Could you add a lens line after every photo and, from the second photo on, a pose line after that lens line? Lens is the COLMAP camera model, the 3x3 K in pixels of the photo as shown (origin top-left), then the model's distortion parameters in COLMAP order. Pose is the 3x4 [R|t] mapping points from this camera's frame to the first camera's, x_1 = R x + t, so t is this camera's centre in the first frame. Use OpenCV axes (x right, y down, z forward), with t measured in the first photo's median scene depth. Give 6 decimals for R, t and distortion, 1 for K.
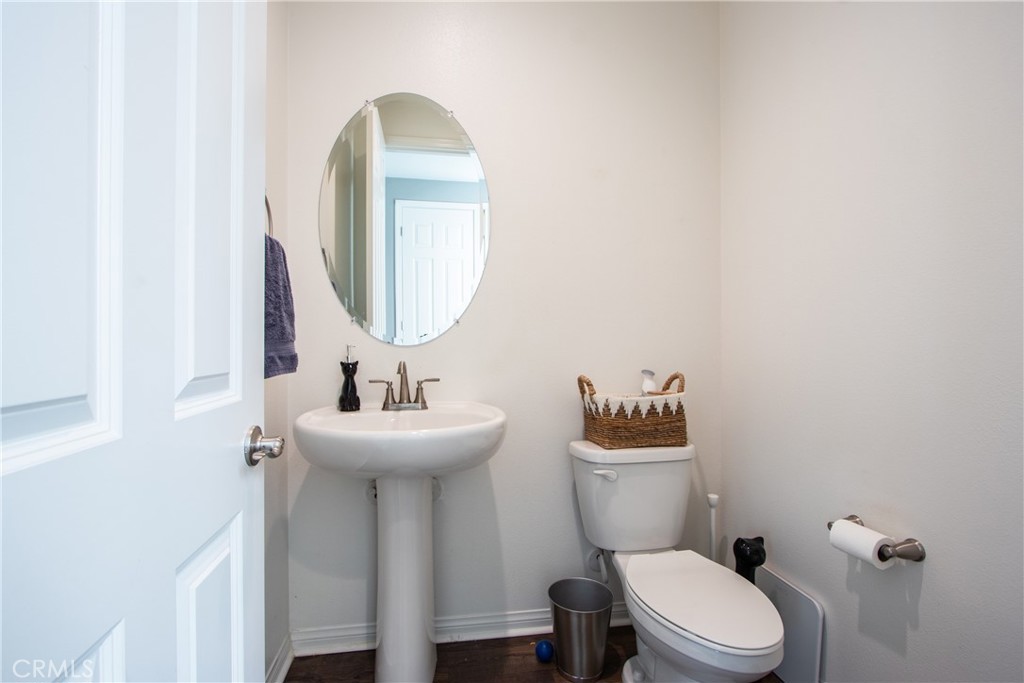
lens RADIAL K [[466.4, 0, 509.6], [0, 466.4, 342.8], [0, 0, 1]] dist [0.008303, -0.001307]
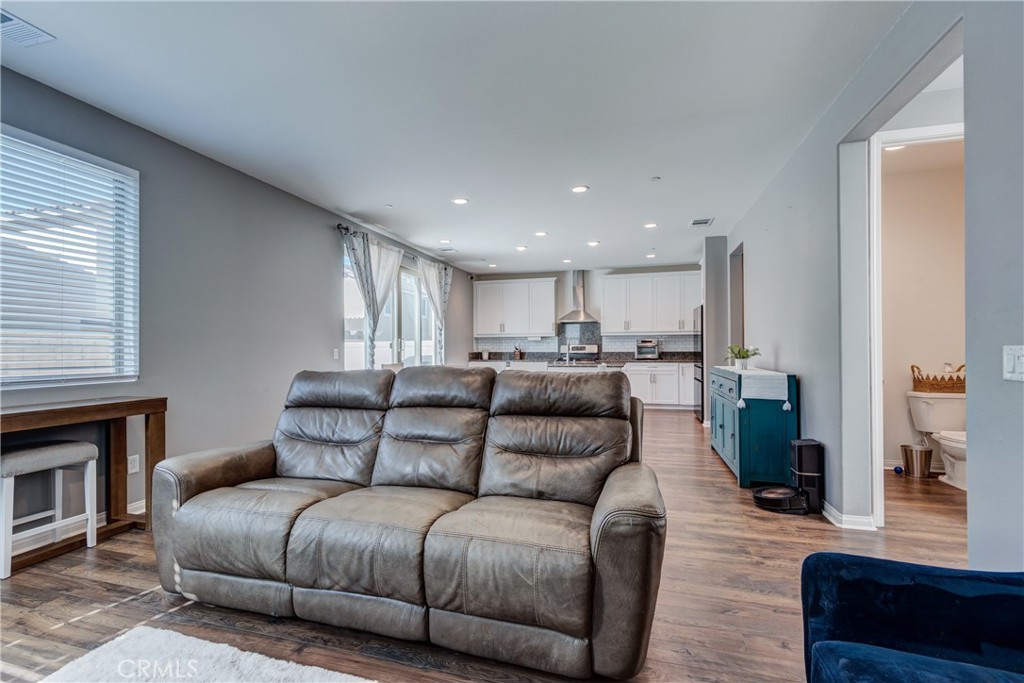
lens RADIAL K [[466.4, 0, 512.4], [0, 466.4, 342.7], [0, 0, 1]] dist [0.008303, -0.001307]
pose [[0.906906, -0.002812, -0.421323, -0.763728], [-0.000240, 0.999974, -0.007191, -0.029404], [0.421332, 0.006623, 0.906882, -2.268125]]
